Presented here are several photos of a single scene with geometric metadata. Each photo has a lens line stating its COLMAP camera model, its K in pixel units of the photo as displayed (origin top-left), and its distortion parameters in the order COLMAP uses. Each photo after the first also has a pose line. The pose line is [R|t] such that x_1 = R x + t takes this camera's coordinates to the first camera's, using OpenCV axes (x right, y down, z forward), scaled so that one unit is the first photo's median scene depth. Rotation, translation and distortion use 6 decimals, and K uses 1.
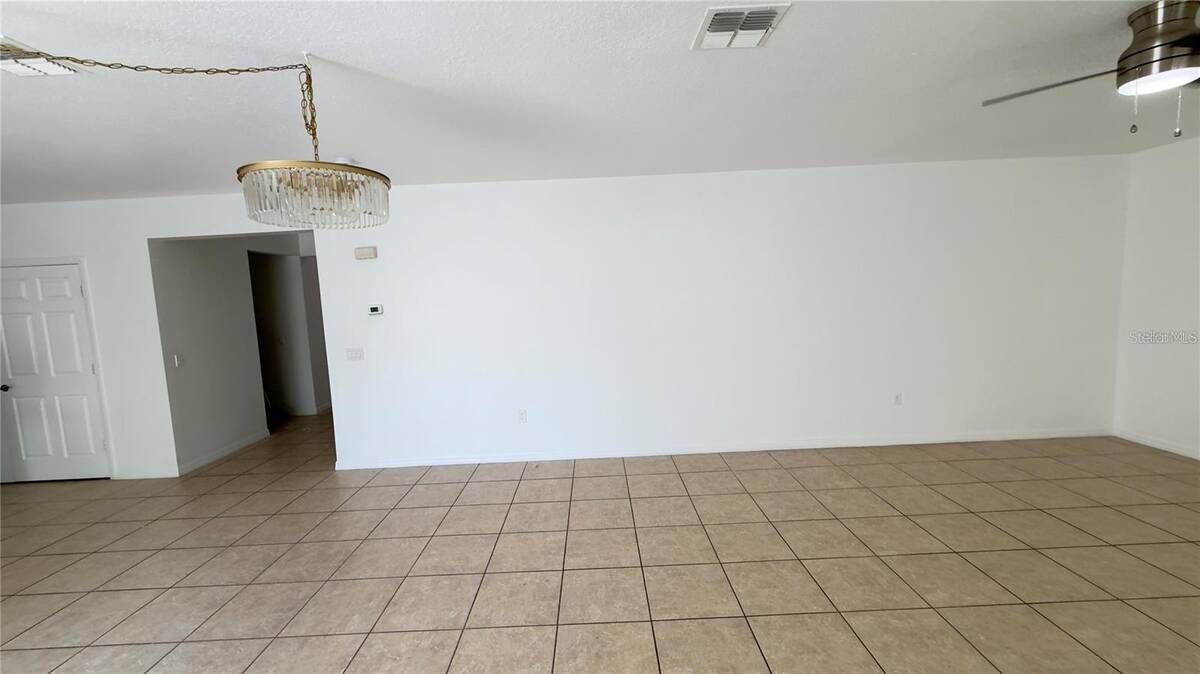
lens RADIAL K [[484.1, 0, 597.3], [0, 484.1, 337.6], [0, 0, 1]] dist [-0.000344, 0.000147]
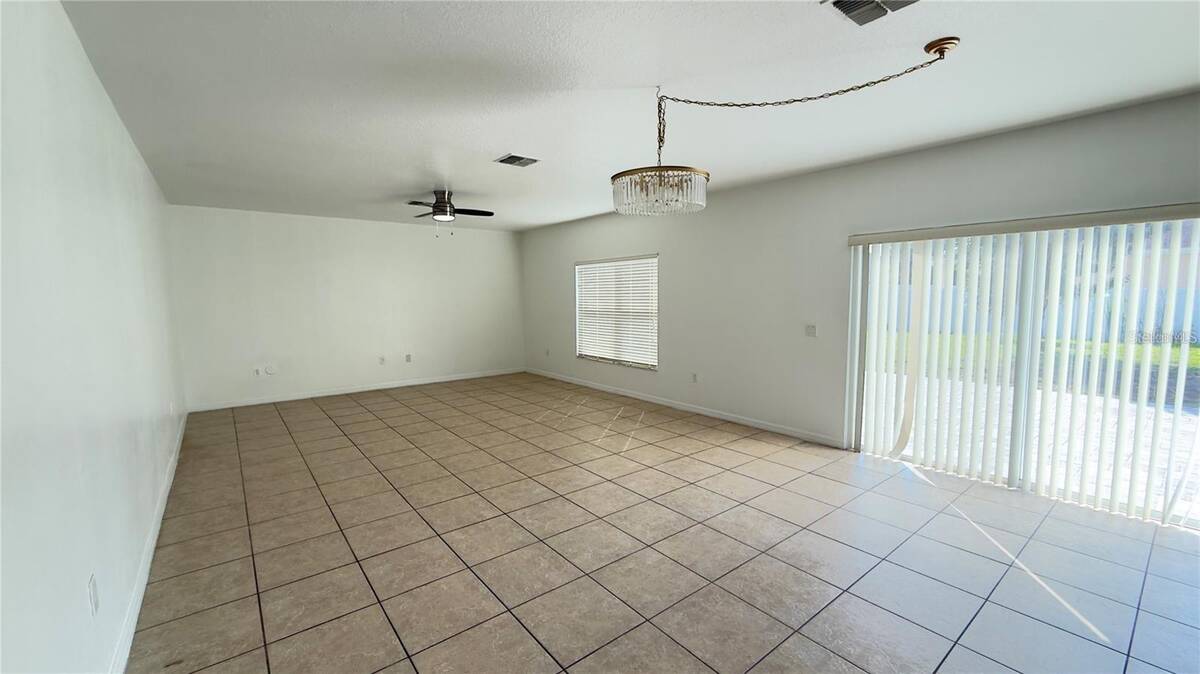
lens RADIAL K [[484.1, 0, 598.2], [0, 484.1, 336.1], [0, 0, 1]] dist [-0.000344, 0.000147]
pose [[-0.618057, -0.019738, 0.785885, -1.169503], [0.116171, 0.986416, 0.116137, -0.052979], [-0.777502, 0.163077, -0.607368, 1.534821]]
